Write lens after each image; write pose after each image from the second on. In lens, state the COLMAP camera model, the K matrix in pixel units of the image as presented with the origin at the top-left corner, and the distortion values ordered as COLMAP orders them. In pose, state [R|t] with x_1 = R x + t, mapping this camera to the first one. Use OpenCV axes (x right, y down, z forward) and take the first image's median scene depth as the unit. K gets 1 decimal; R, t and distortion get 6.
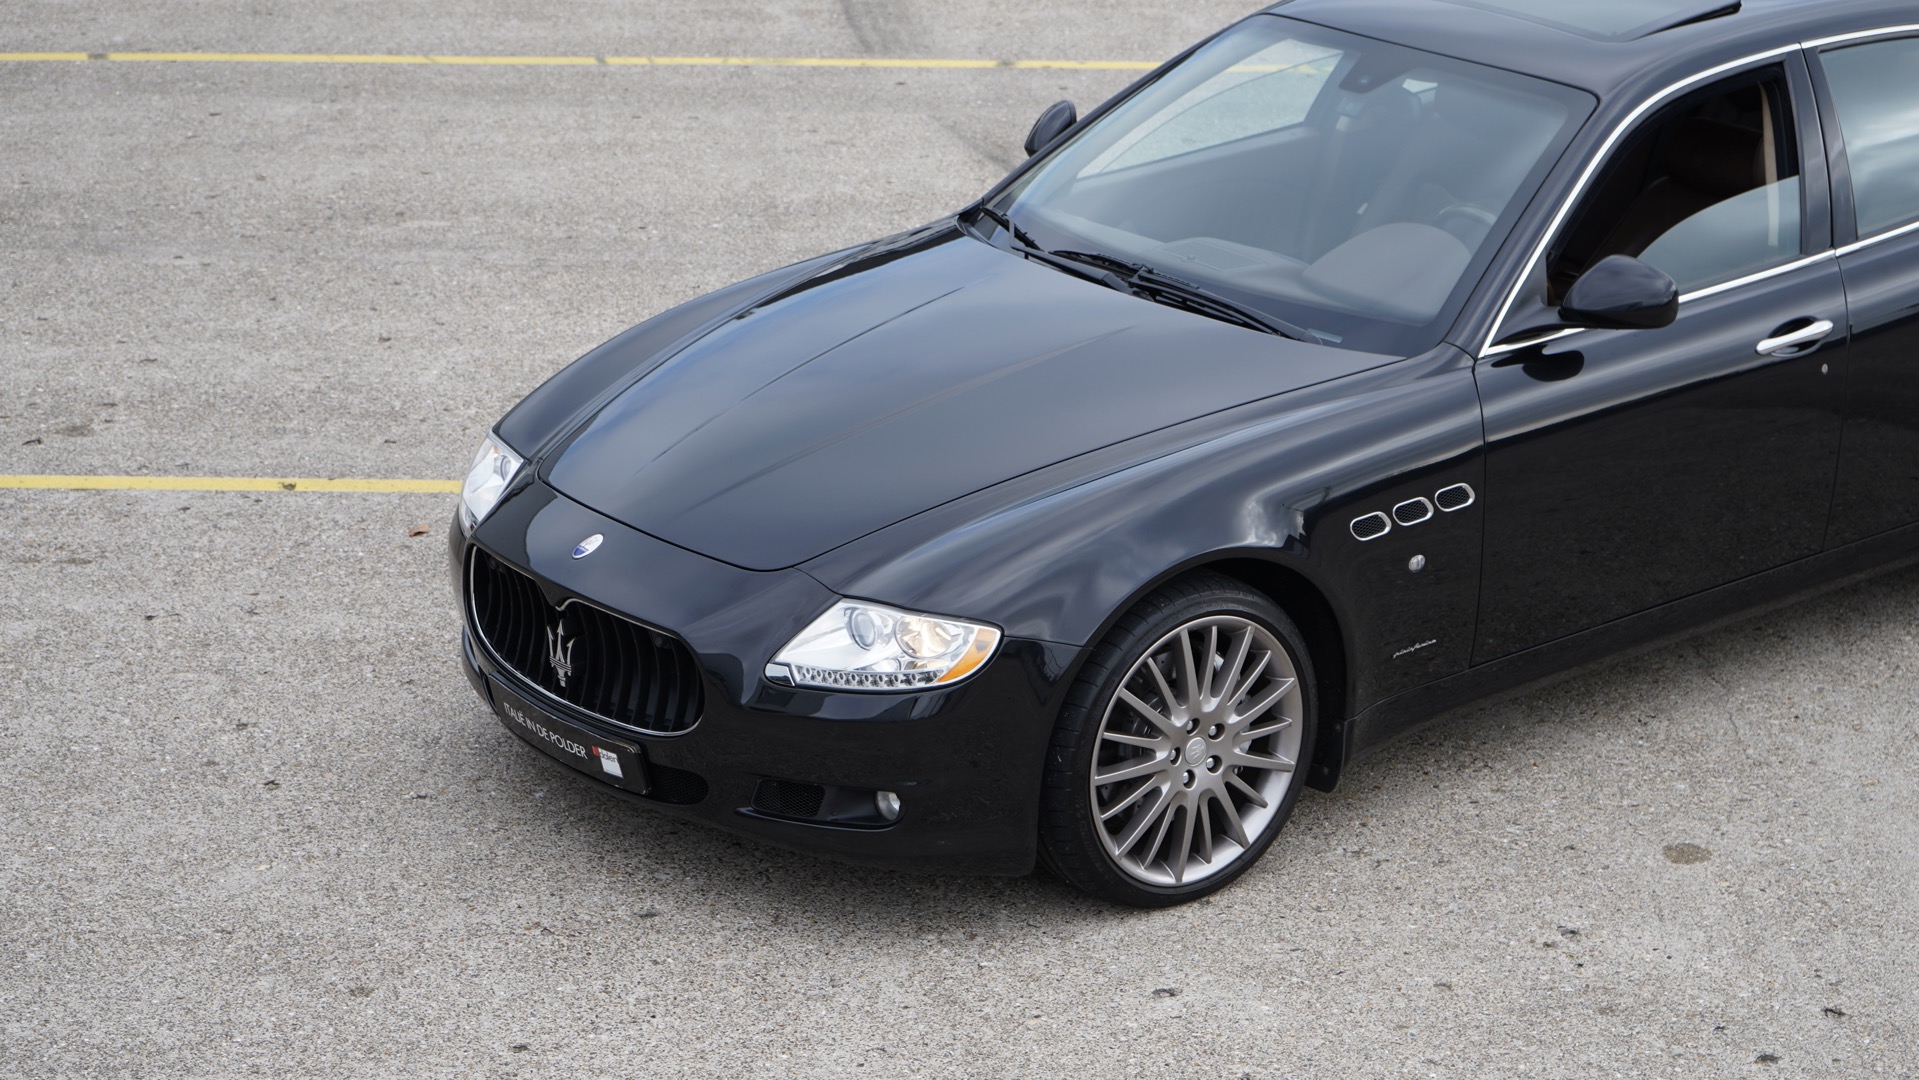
lens RADIAL K [[4032.0, 0, 959.5], [0, 4032.0, 540.0], [0, 0, 1]] dist [-0.034924, 0.214452]
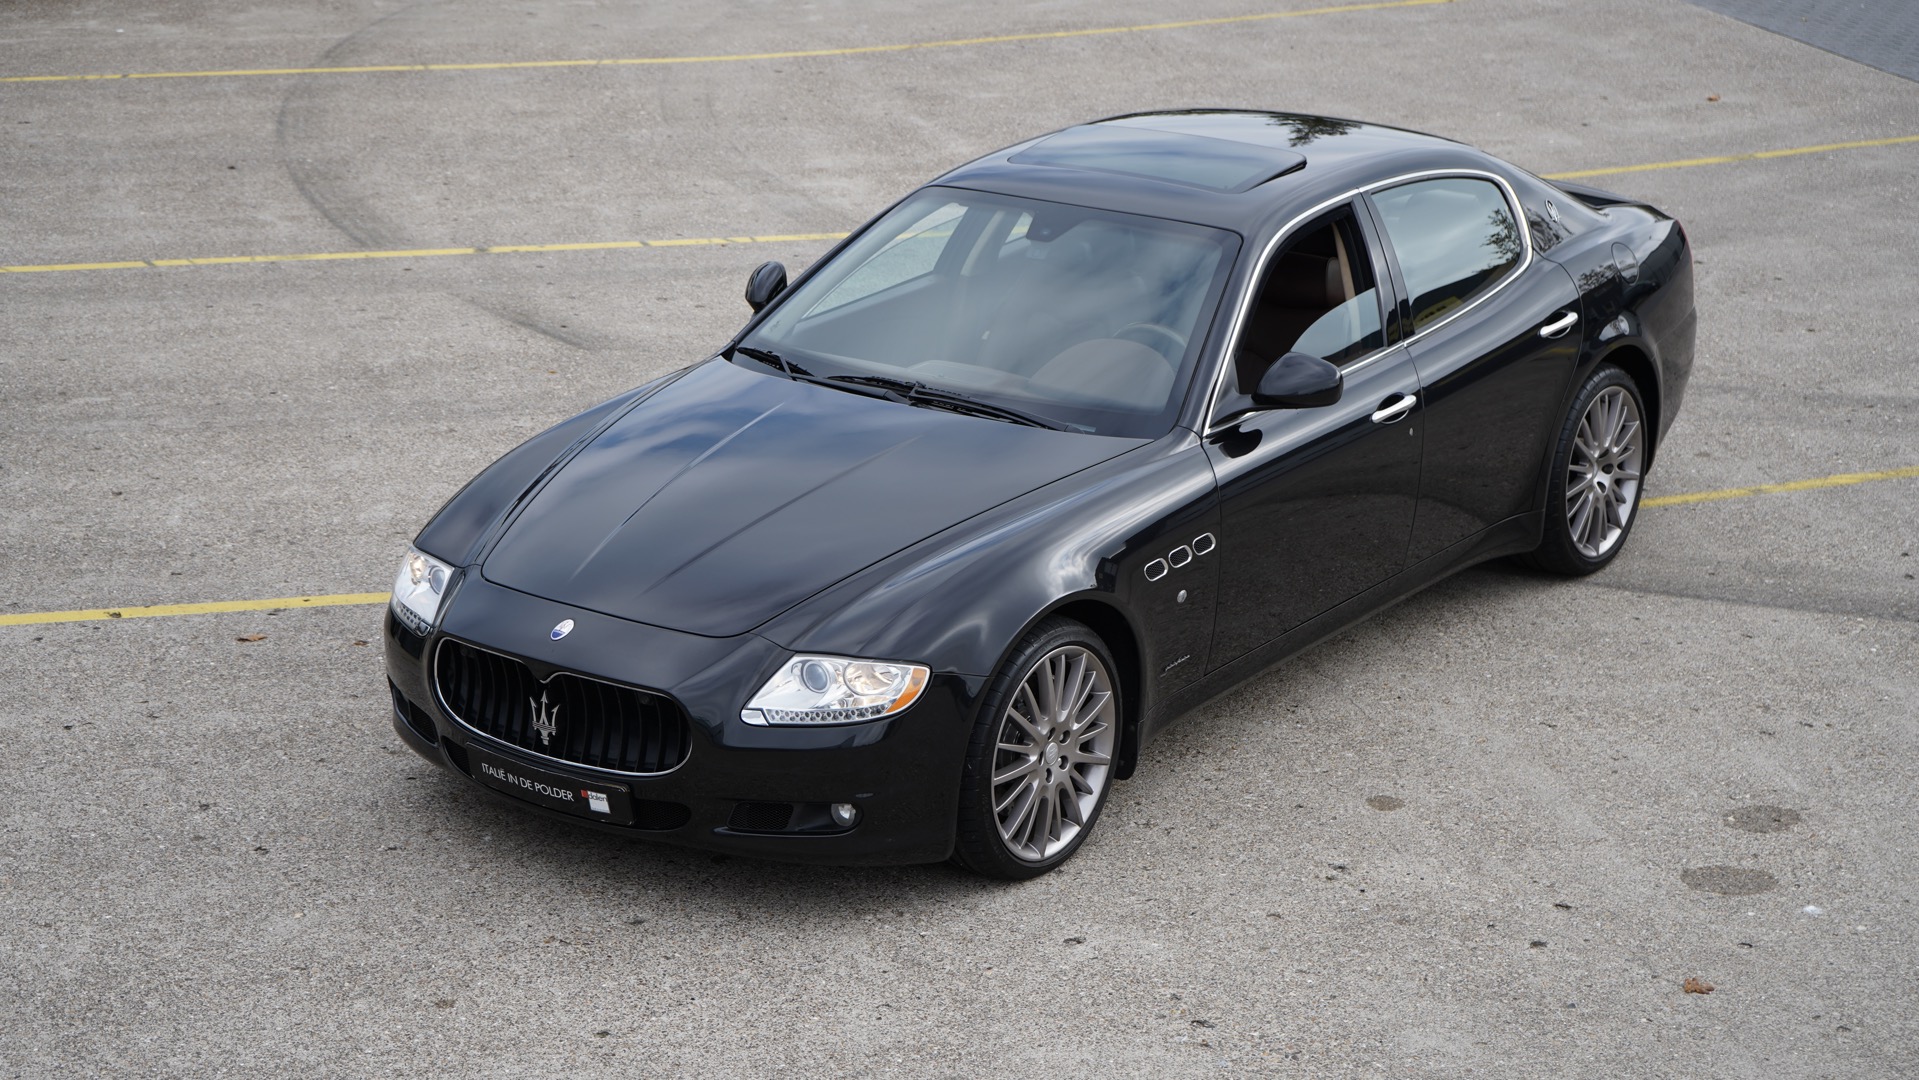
lens RADIAL K [[3210.6, 0, 959.5], [0, 3210.6, 540.0], [0, 0, 1]] dist [-0.023602, 0.002711]
pose [[0.970510, -0.068637, 0.231085, -0.196769], [0.074937, 0.997015, -0.018586, 0.001517], [-0.229119, 0.035355, 0.972756, 0.012056]]
